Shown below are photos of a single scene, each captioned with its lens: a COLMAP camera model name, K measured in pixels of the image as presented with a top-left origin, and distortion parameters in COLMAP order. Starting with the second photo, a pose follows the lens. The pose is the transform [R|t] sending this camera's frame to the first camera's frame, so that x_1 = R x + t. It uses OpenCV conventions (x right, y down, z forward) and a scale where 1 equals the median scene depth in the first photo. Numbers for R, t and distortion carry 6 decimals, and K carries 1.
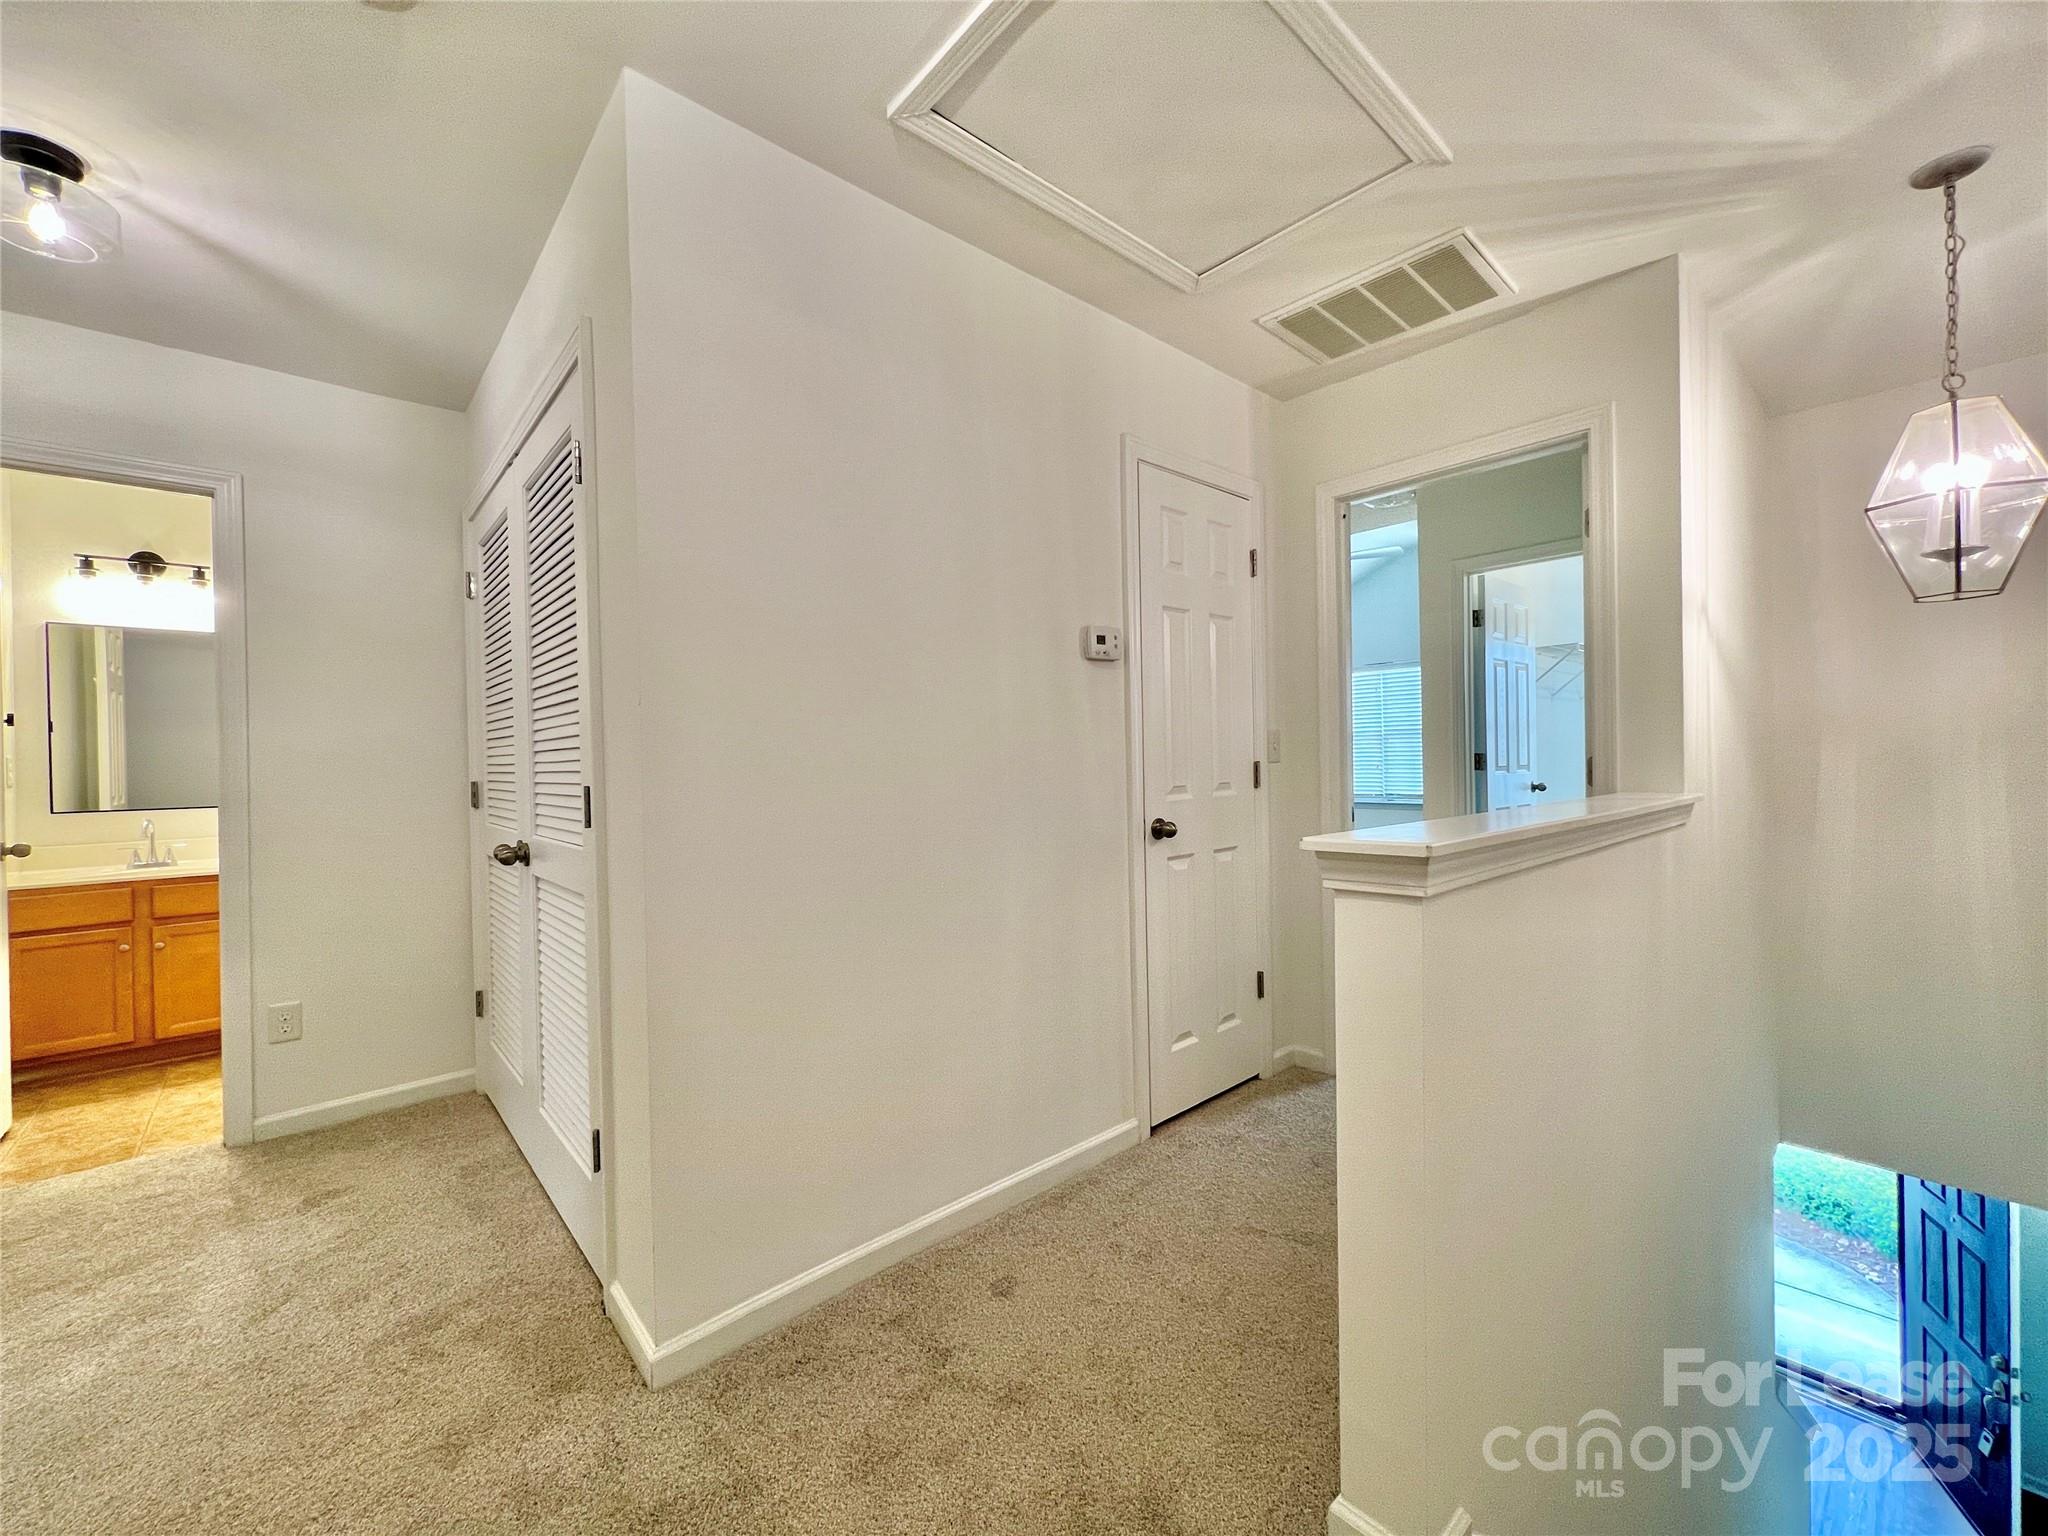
lens RADIAL K [[837.0, 0, 1023.9], [0, 837.0, 770.9], [0, 0, 1]] dist [-0.001251, 0.000550]
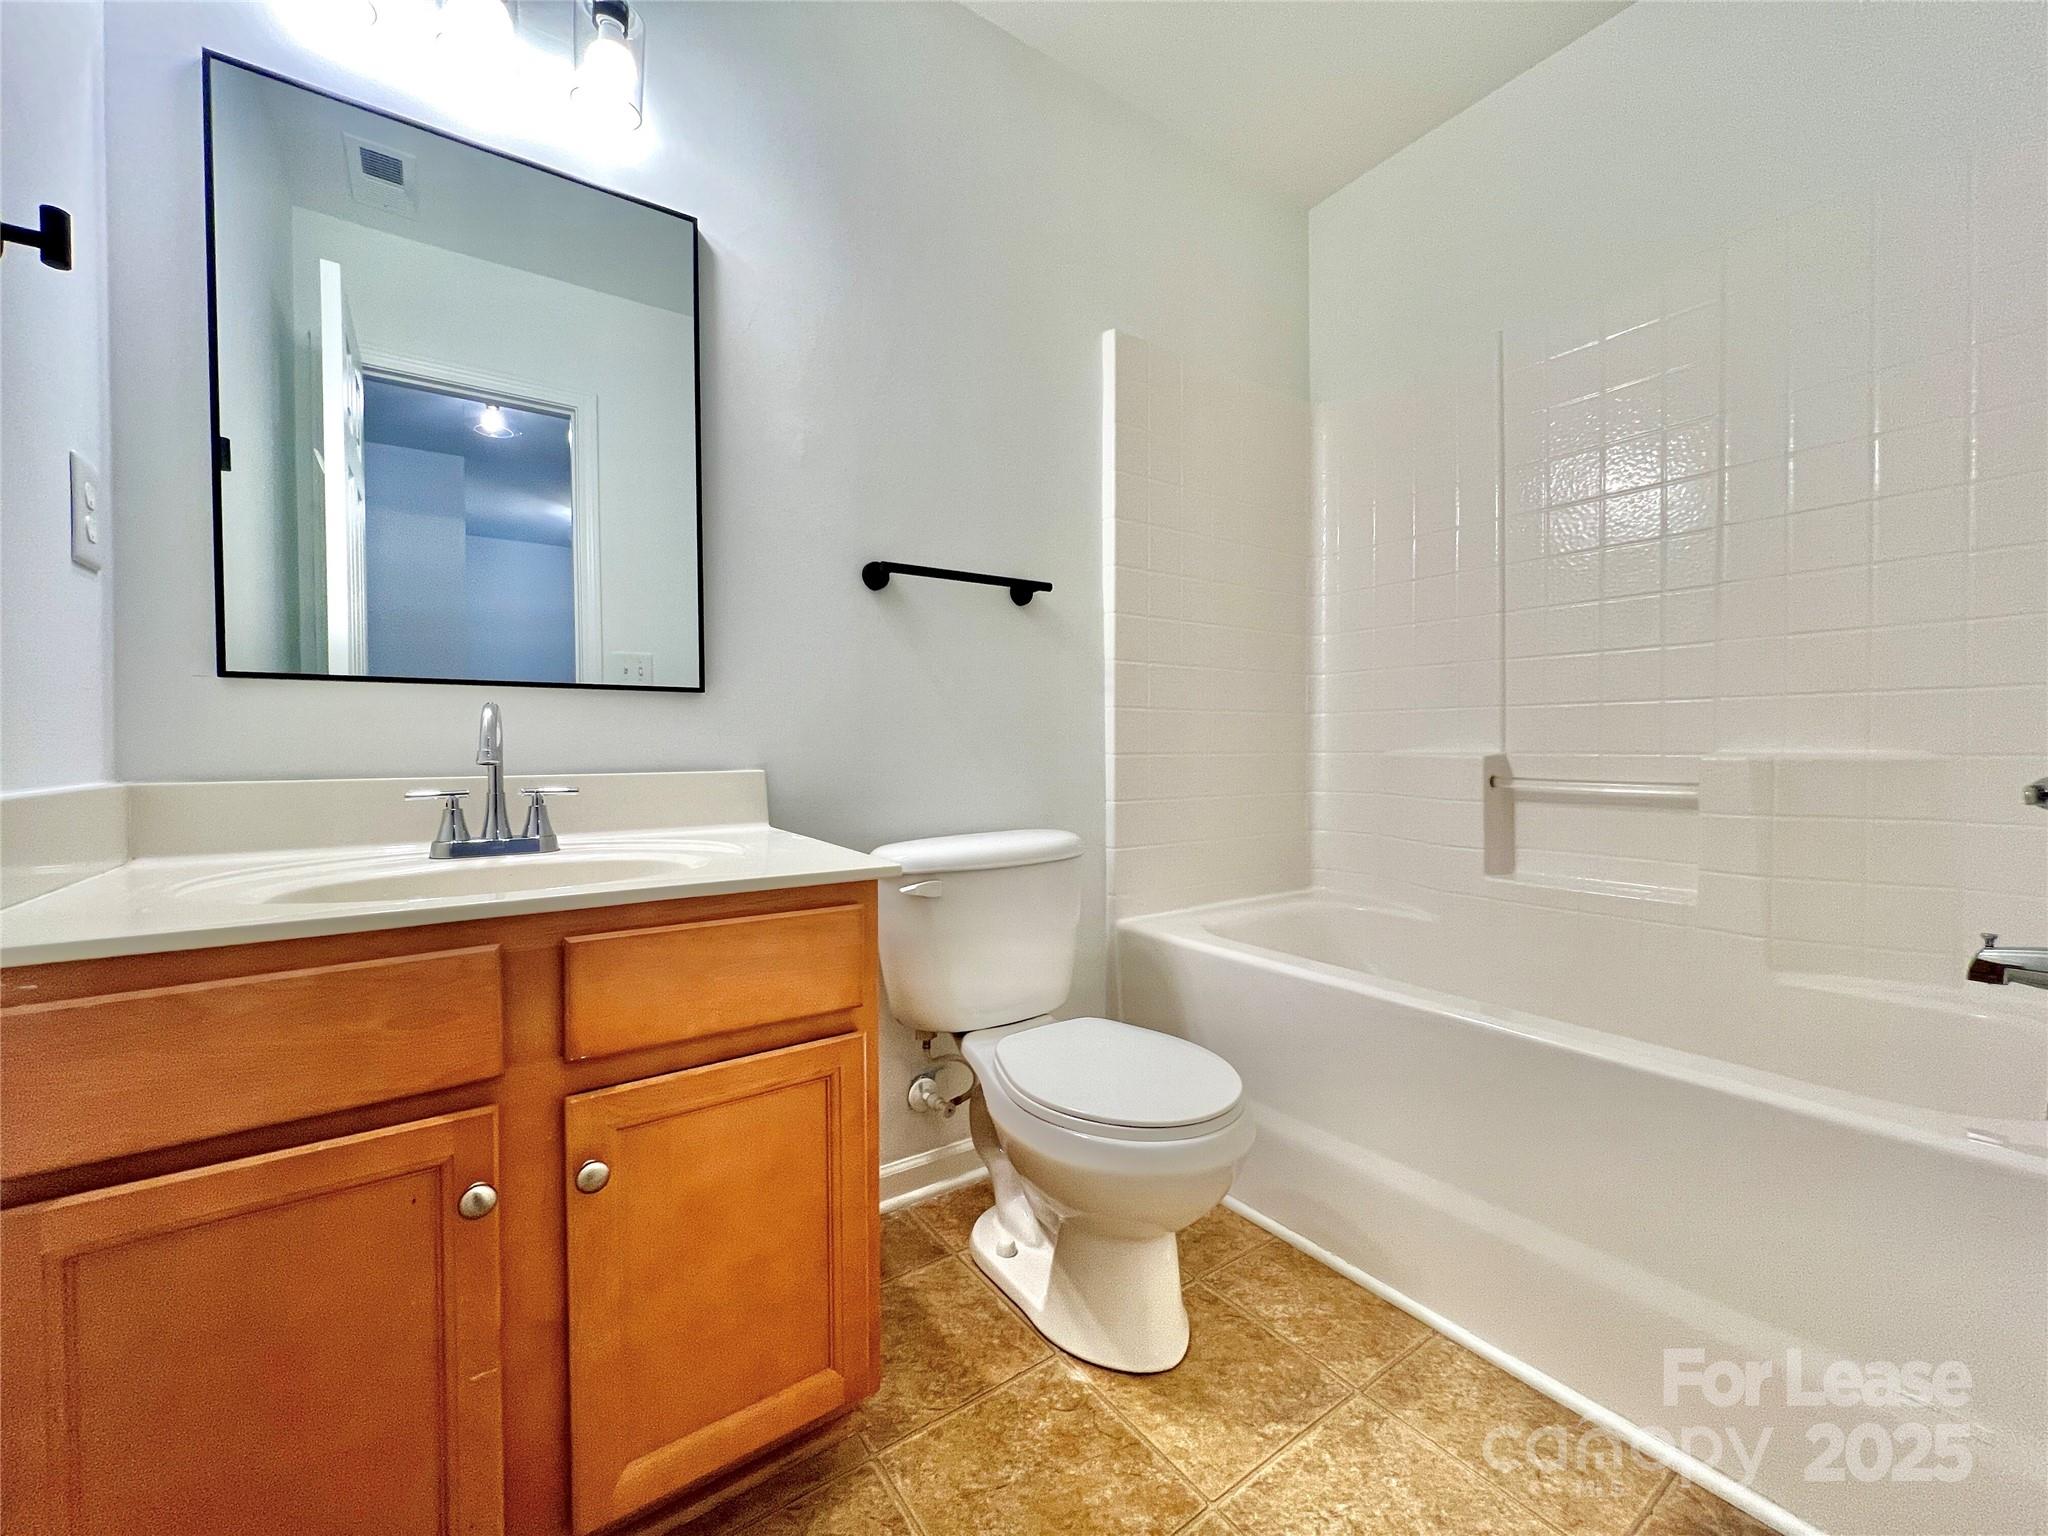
lens RADIAL K [[837.0, 0, 1026.4], [0, 837.0, 758.2], [0, 0, 1]] dist [-0.001251, 0.000550]
pose [[0.994347, 0.011462, -0.105556, -0.876052], [-0.010753, 0.999916, 0.007289, 0.079752], [0.105631, -0.006113, 0.994387, 0.761546]]
